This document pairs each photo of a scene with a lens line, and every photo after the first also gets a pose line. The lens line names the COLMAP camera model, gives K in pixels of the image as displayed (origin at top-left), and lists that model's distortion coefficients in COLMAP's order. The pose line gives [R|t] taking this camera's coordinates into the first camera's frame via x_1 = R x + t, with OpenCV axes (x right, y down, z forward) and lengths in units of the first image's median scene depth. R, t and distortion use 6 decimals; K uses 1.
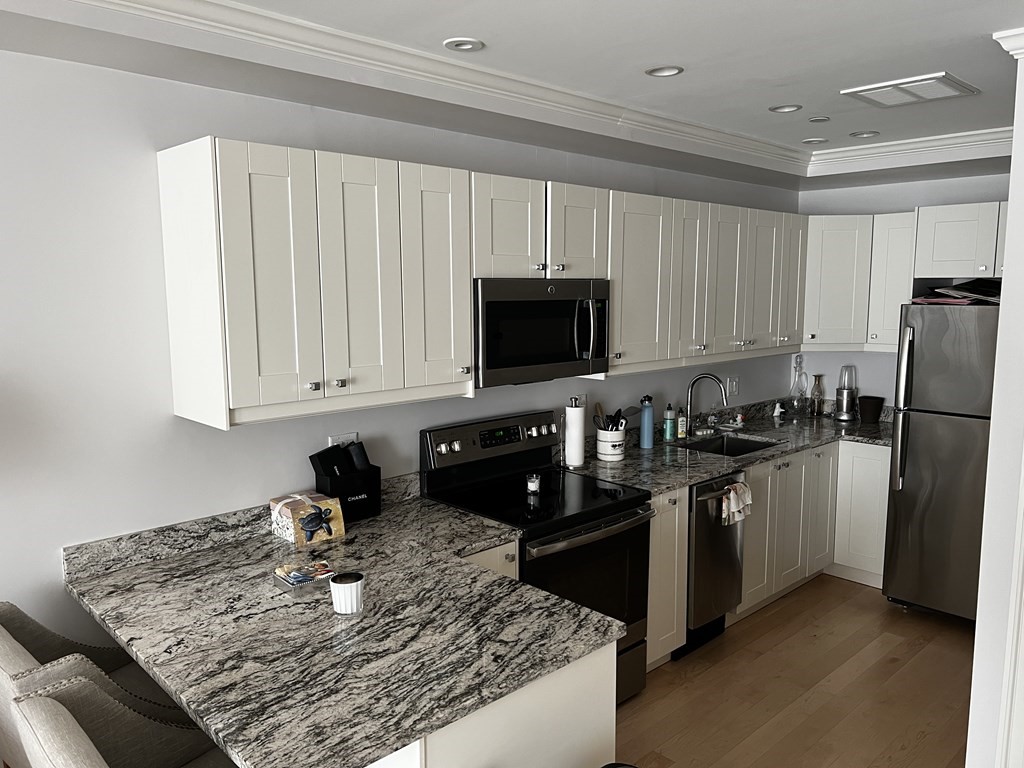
lens RADIAL K [[772.3, 0, 514.6], [0, 772.3, 379.8], [0, 0, 1]] dist [0.026946, -0.034725]
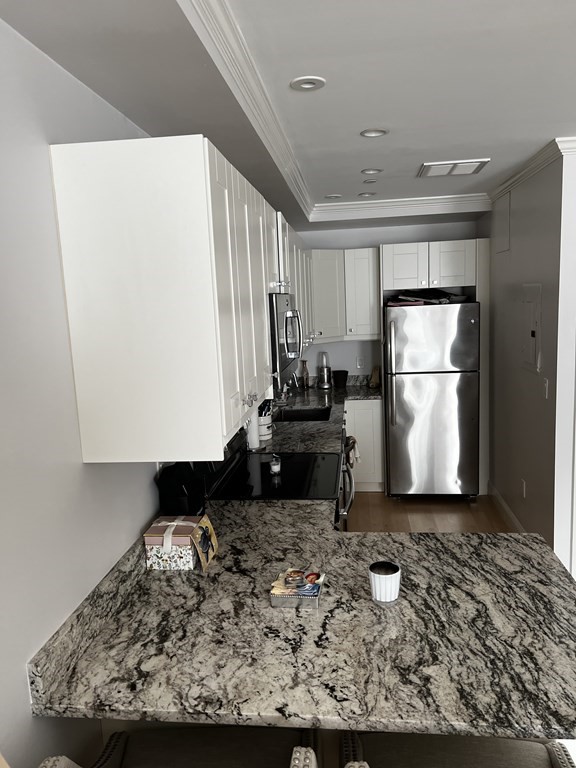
lens RADIAL K [[579.3, 0, 288.6], [0, 579.3, 384.3], [0, 0, 1]] dist [0.026946, -0.034725]
pose [[0.770643, -0.126365, 0.624613, -0.747756], [0.119860, 0.991392, 0.052686, -0.053478], [-0.625894, 0.034264, 0.779155, 0.419381]]
